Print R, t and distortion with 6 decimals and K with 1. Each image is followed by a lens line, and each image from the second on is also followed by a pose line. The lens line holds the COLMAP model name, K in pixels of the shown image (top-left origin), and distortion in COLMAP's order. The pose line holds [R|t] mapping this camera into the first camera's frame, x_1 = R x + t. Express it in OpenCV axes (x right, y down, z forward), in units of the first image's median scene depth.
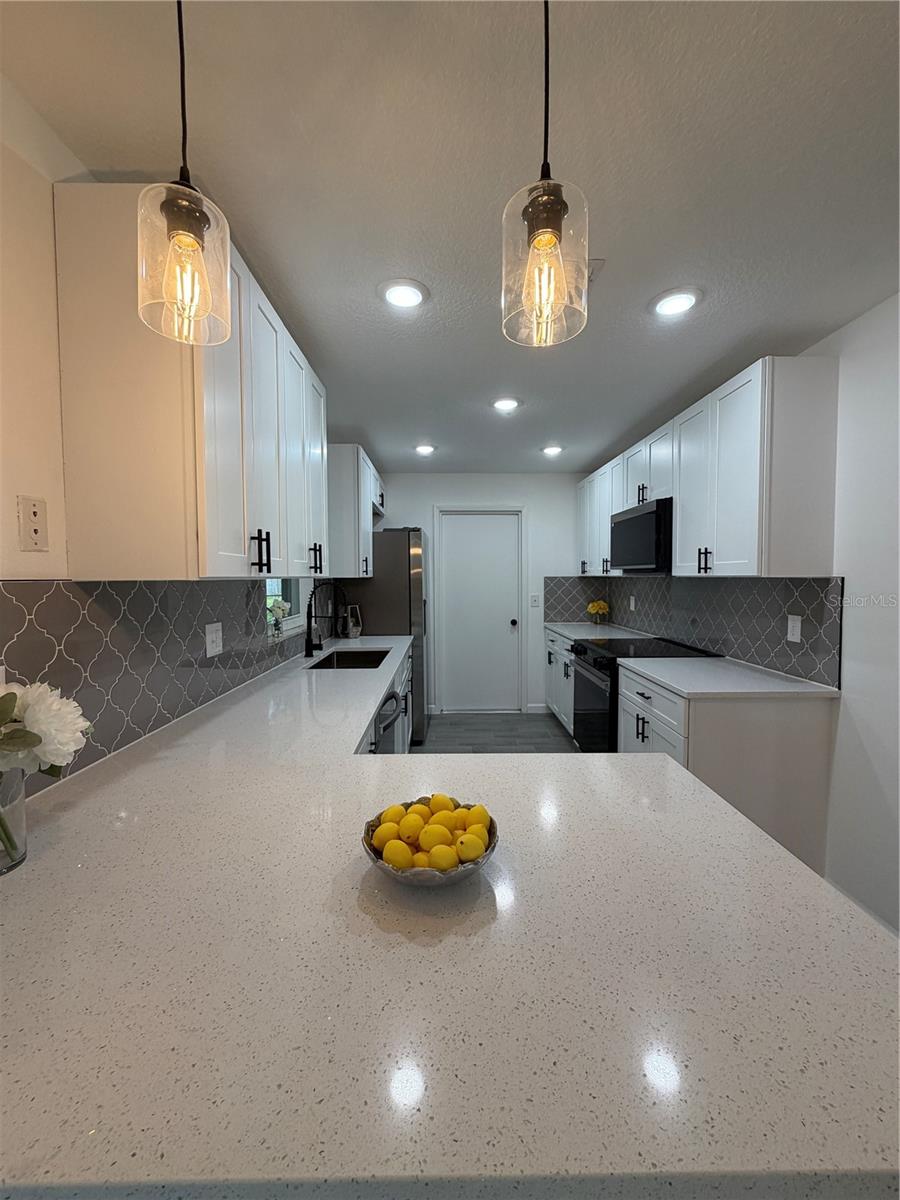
lens RADIAL K [[478.3, 0, 450.4], [0, 478.3, 596.9], [0, 0, 1]] dist [0.000394, -0.000364]
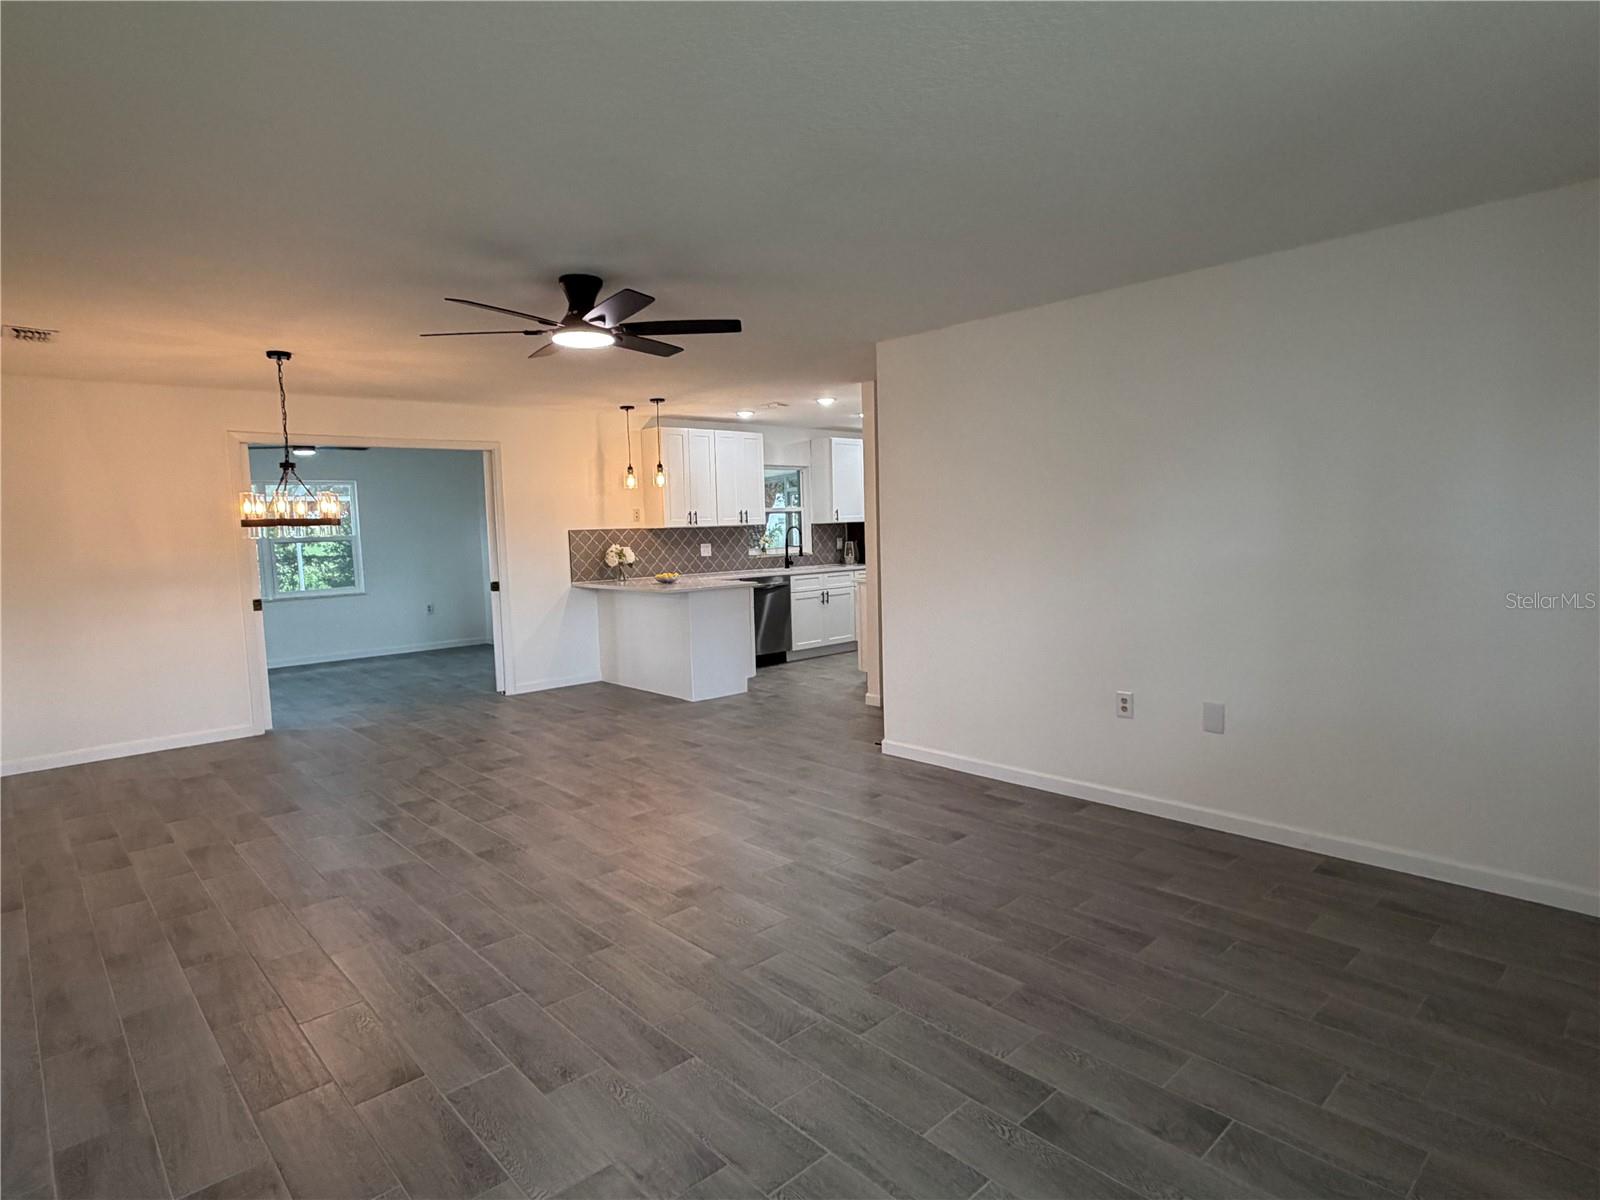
lens RADIAL K [[881.2, 0, 796.2], [0, 881.2, 603.8], [0, 0, 1]] dist [-0.002552, 0.000353]
pose [[0.666580, 0.052328, -0.743595, 1.763021], [-0.005640, 0.997859, 0.065164, 0.033943], [0.745412, -0.039243, 0.665447, -0.946918]]
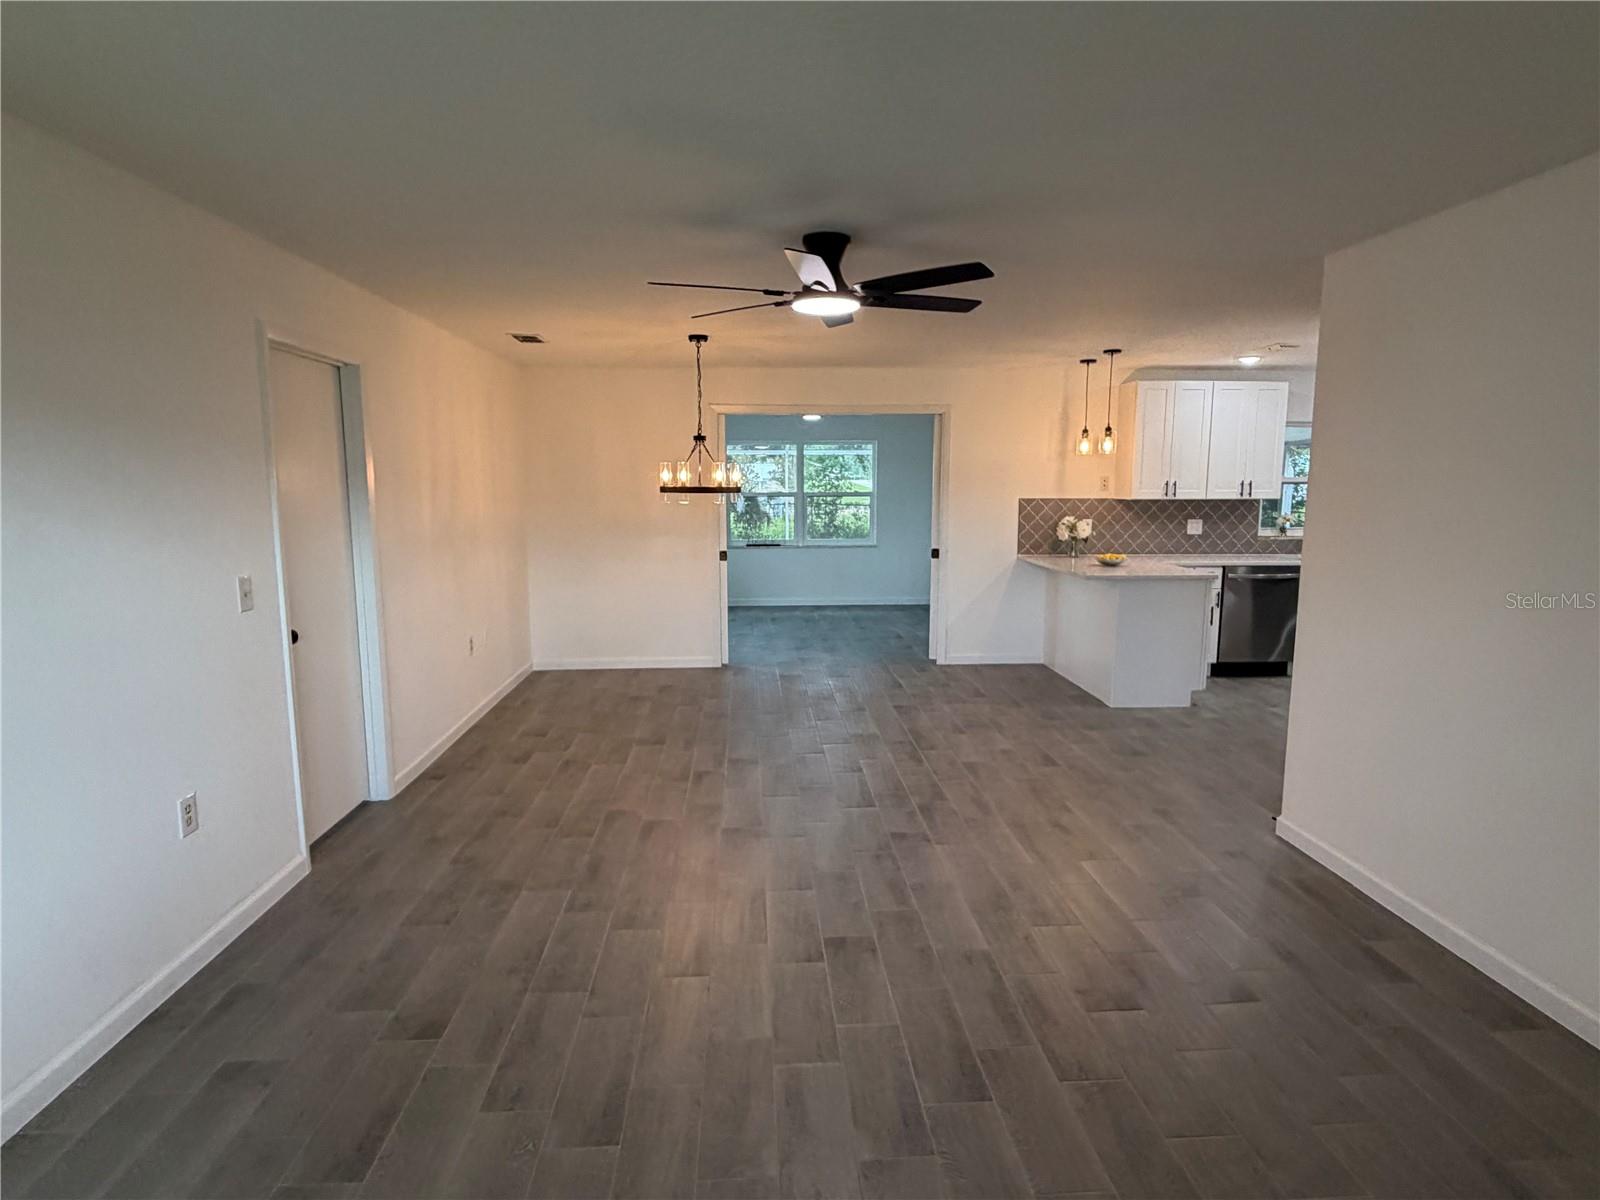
lens RADIAL K [[882.3, 0, 804.3], [0, 882.3, 606.0], [0, 0, 1]] dist [-0.000557, 0.000274]
pose [[0.048564, 0.144750, -0.988276, 1.771913], [-0.043086, 0.988826, 0.142714, -0.026062], [0.997890, 0.035650, 0.054258, -0.501460]]
